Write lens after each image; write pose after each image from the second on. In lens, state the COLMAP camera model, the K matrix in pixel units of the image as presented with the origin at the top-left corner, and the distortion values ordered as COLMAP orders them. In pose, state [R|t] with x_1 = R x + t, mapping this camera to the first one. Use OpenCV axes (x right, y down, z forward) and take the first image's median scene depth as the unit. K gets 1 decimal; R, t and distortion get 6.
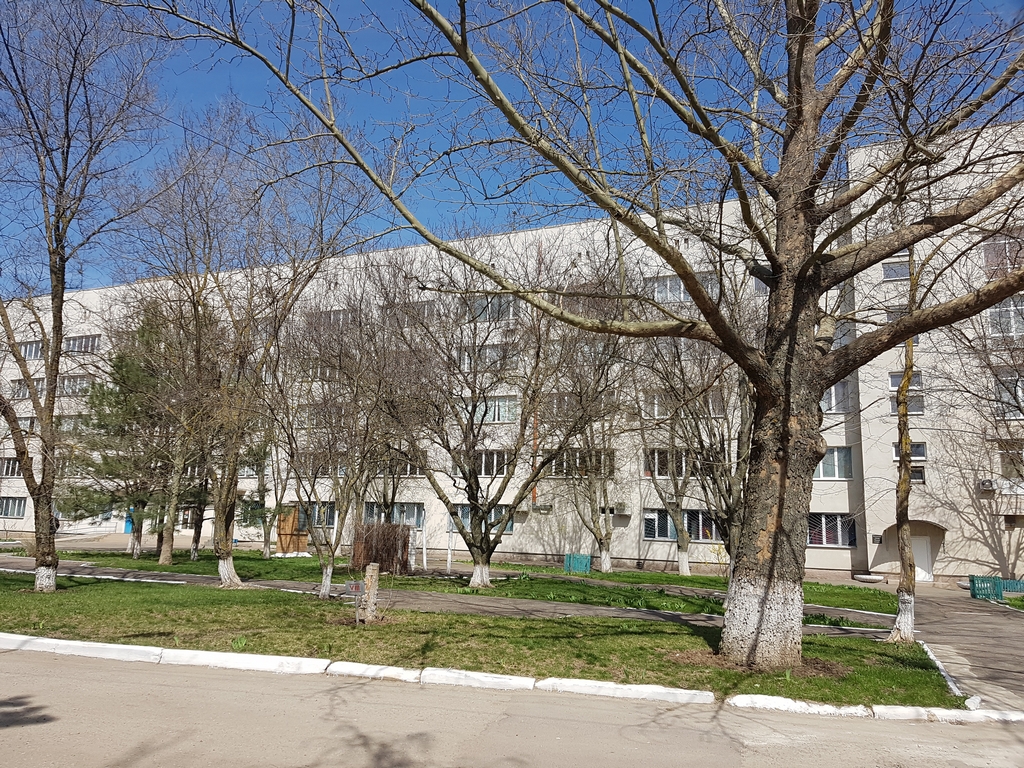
lens RADIAL K [[776.1, 0, 490.7], [0, 776.1, 377.1], [0, 0, 1]] dist [0.065104, -0.077929]
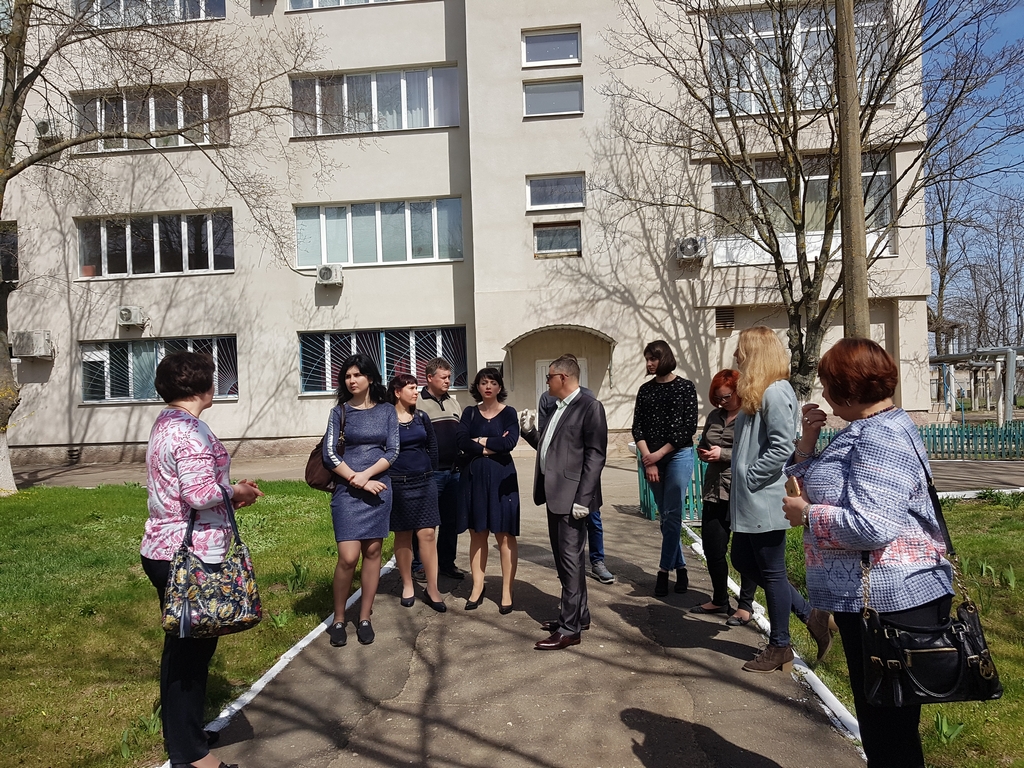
lens RADIAL K [[770.1, 0, 494.7], [0, 770.1, 381.2], [0, 0, 1]] dist [0.061606, -0.020395]
pose [[0.946671, -0.082504, 0.311458, 0.340075], [0.013149, 0.975747, 0.218506, 0.105417], [-0.321932, -0.202759, 0.924797, 0.544862]]
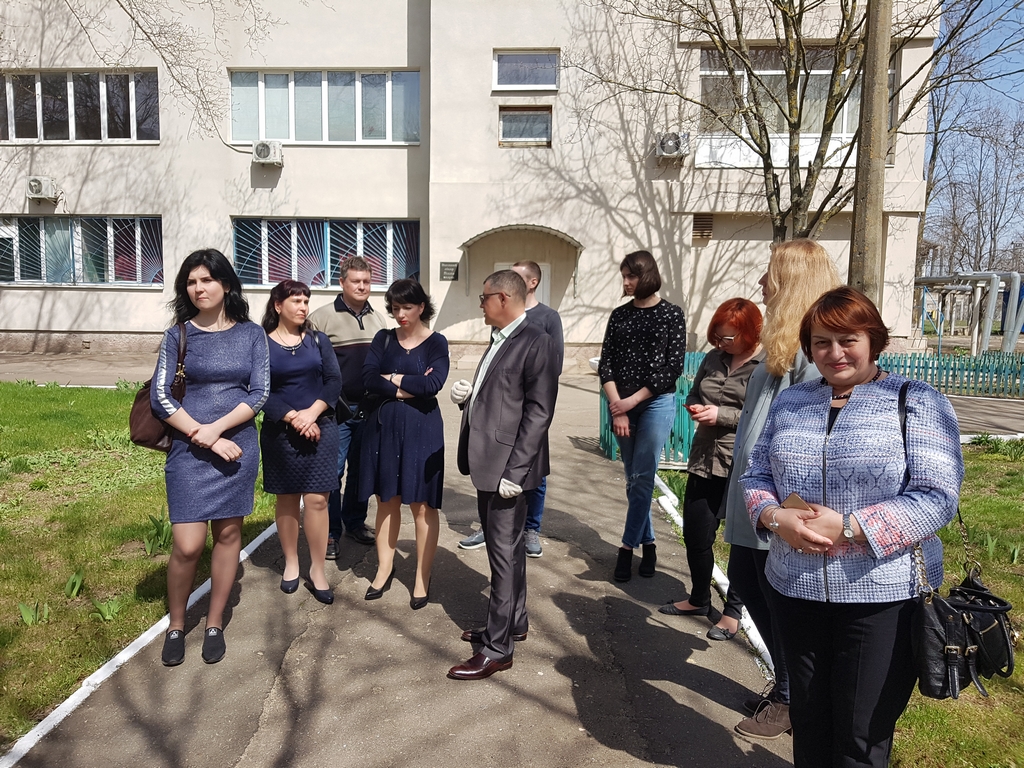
lens RADIAL K [[776.1, 0, 494.4], [0, 776.1, 377.2], [0, 0, 1]] dist [0.065104, -0.077929]
pose [[0.933881, -0.081027, 0.348283, 0.356497], [-0.043873, 0.940667, 0.336482, 0.110979], [-0.354883, -0.329515, 0.874916, 0.577230]]
